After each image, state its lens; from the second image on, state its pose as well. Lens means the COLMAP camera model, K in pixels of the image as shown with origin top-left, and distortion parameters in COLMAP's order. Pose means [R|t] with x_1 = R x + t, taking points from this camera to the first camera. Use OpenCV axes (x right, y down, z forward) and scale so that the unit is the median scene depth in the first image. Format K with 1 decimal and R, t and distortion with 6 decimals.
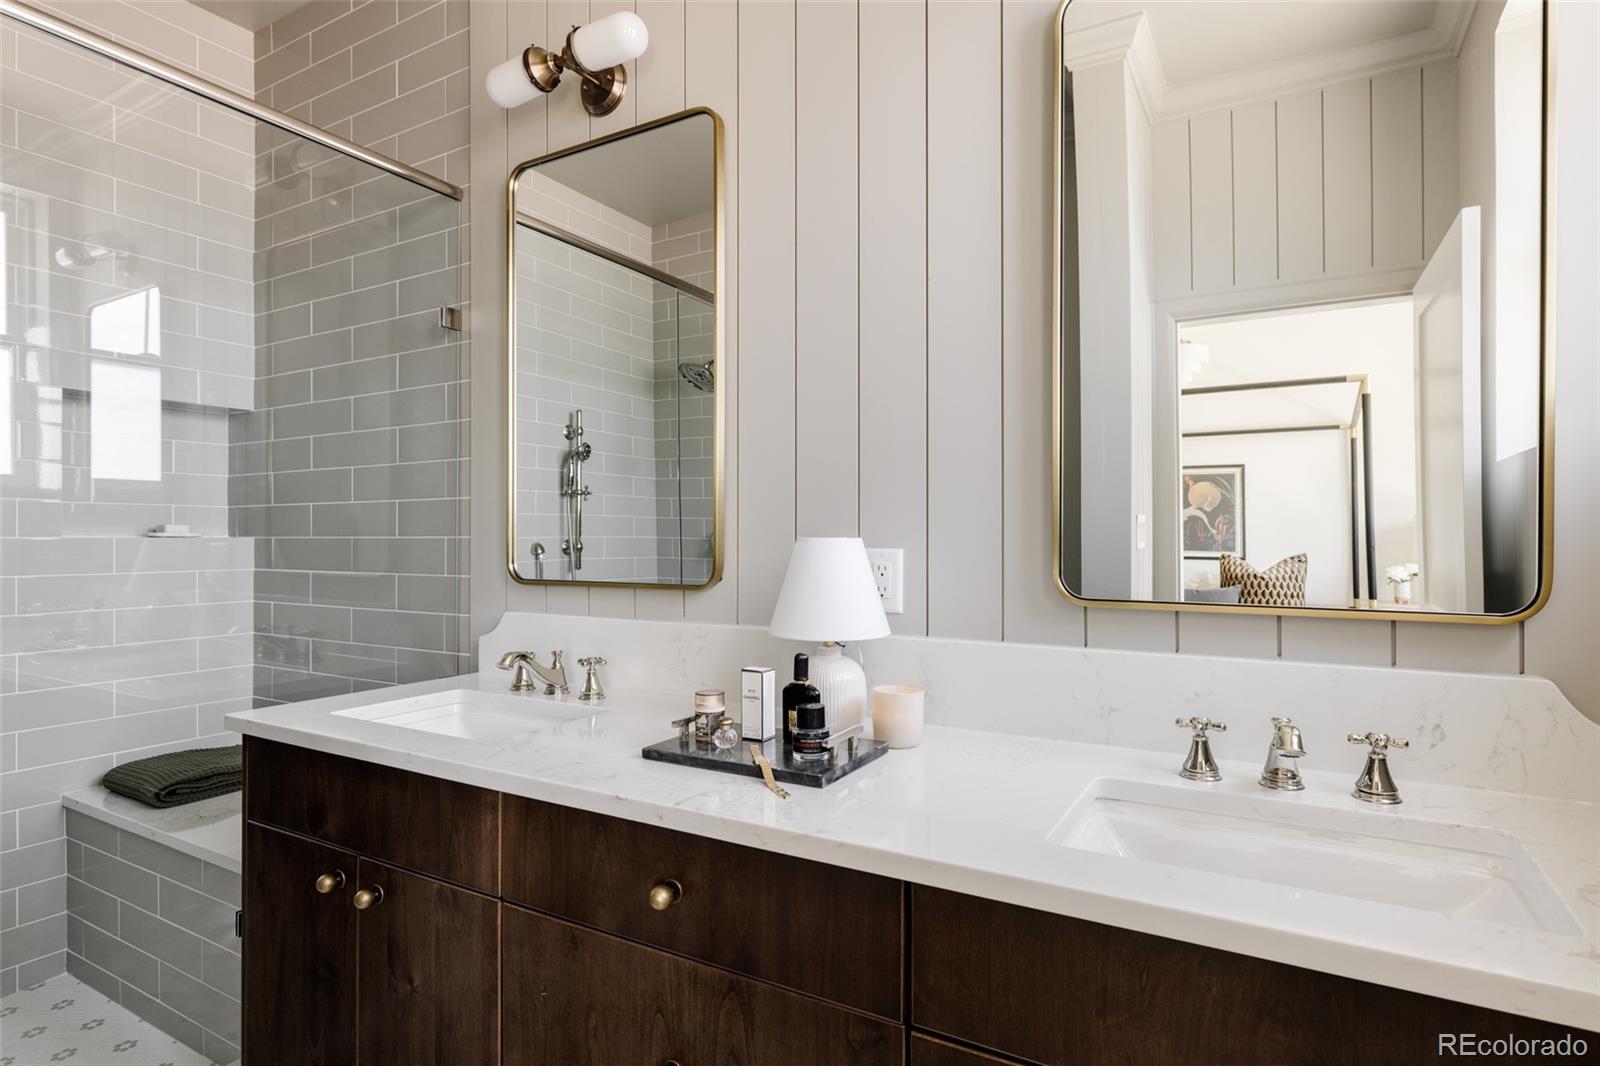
lens RADIAL K [[771.6, 0, 792.5], [0, 771.6, 533.5], [0, 0, 1]] dist [-0.004151, 0.000721]
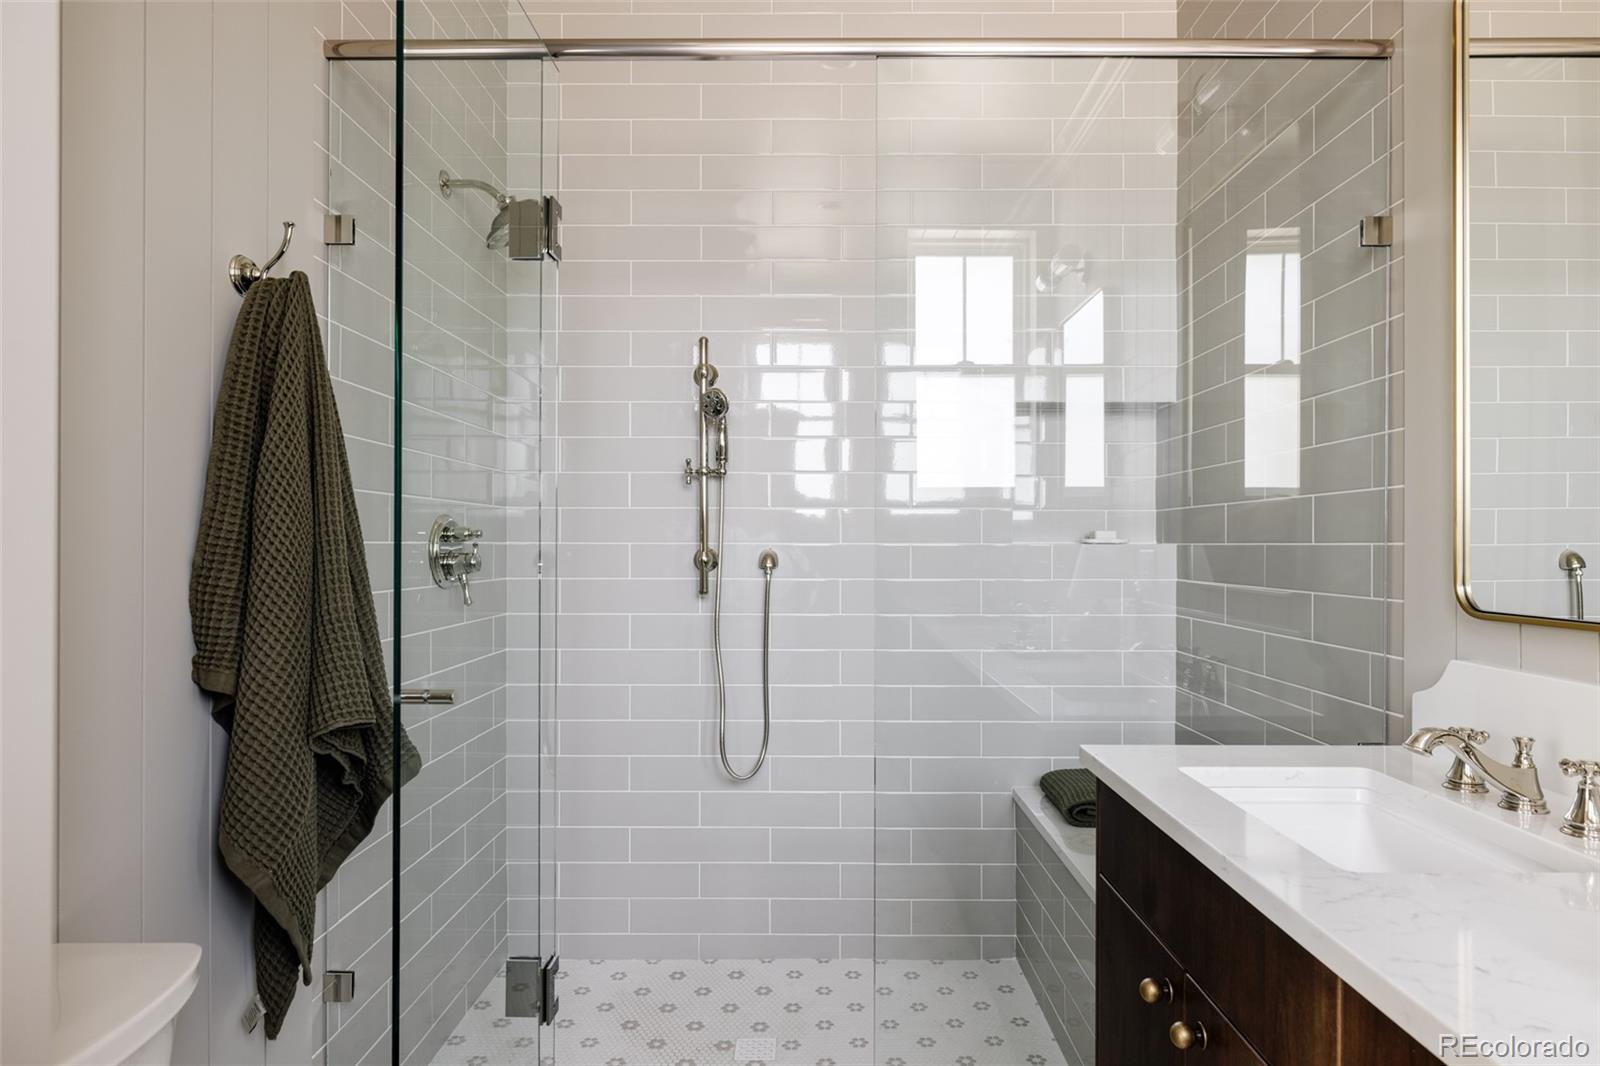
lens RADIAL K [[954.8, 0, 806.3], [0, 954.8, 538.2], [0, 0, 1]] dist [0.004823, 0.000467]
pose [[0.534934, -0.004525, -0.844882, 0.013695], [0.004287, 0.999987, -0.002641, -0.000370], [0.844883, -0.002210, 0.534947, 0.100662]]
